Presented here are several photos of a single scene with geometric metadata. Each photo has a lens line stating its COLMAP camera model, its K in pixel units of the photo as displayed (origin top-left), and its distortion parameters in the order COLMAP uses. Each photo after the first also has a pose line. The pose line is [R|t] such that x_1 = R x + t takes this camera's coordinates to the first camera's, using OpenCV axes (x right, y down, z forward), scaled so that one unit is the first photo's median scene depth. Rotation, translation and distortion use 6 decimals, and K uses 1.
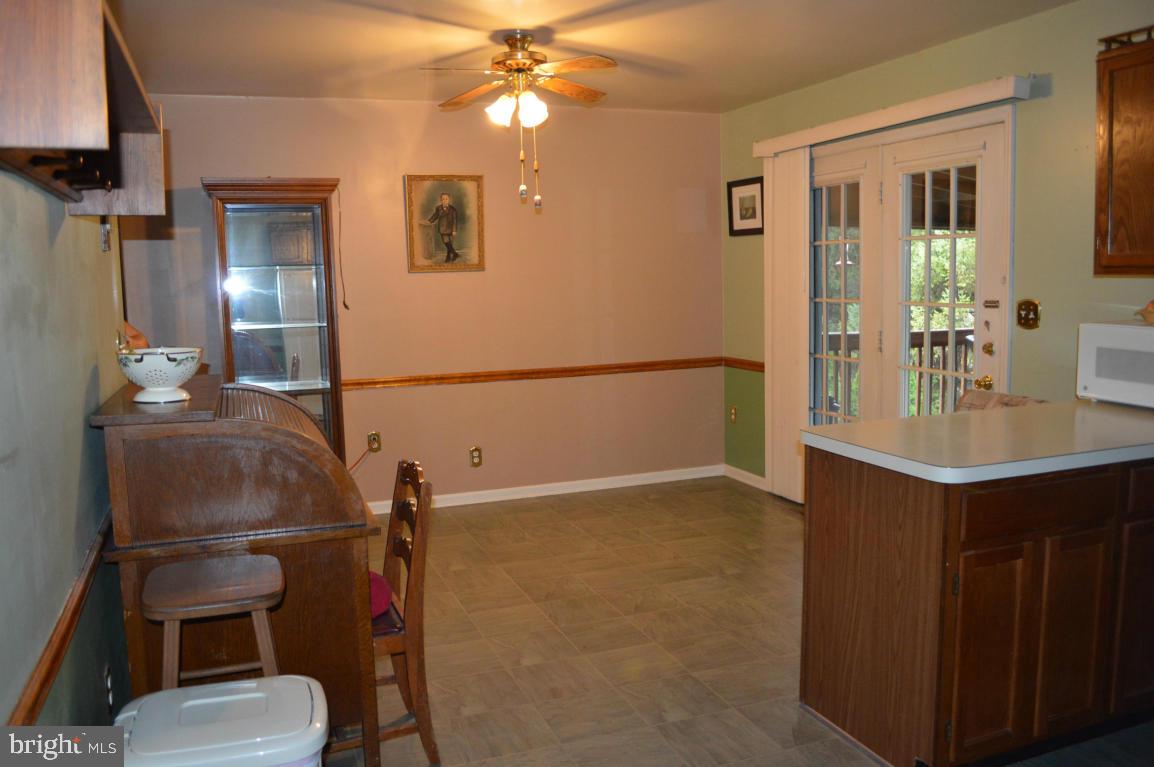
lens RADIAL K [[912.8, 0, 581.5], [0, 912.8, 383.2], [0, 0, 1]] dist [-0.082174, 0.006903]
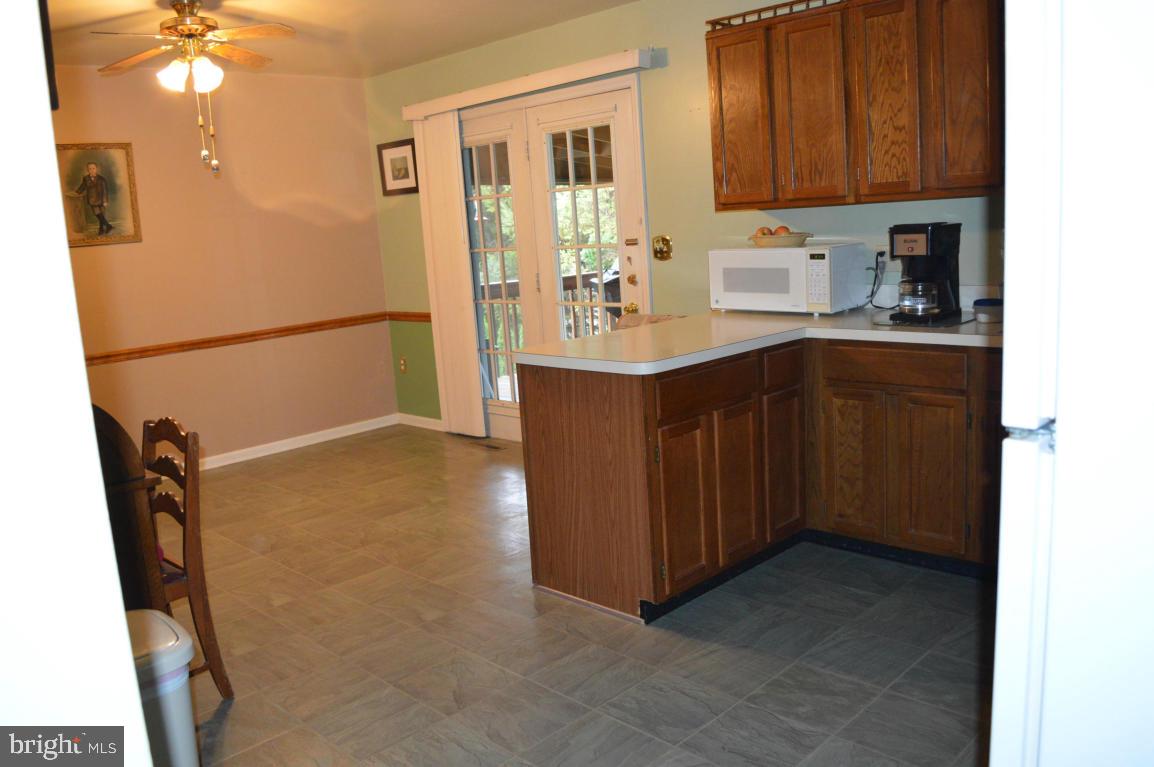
lens RADIAL K [[912.8, 0, 579.0], [0, 912.8, 380.5], [0, 0, 1]] dist [-0.082174, 0.006903]
pose [[0.911805, -0.108489, 0.396033, -0.107288], [0.094777, 0.994028, 0.054094, 0.022826], [-0.399537, -0.011789, 0.916641, -0.083540]]
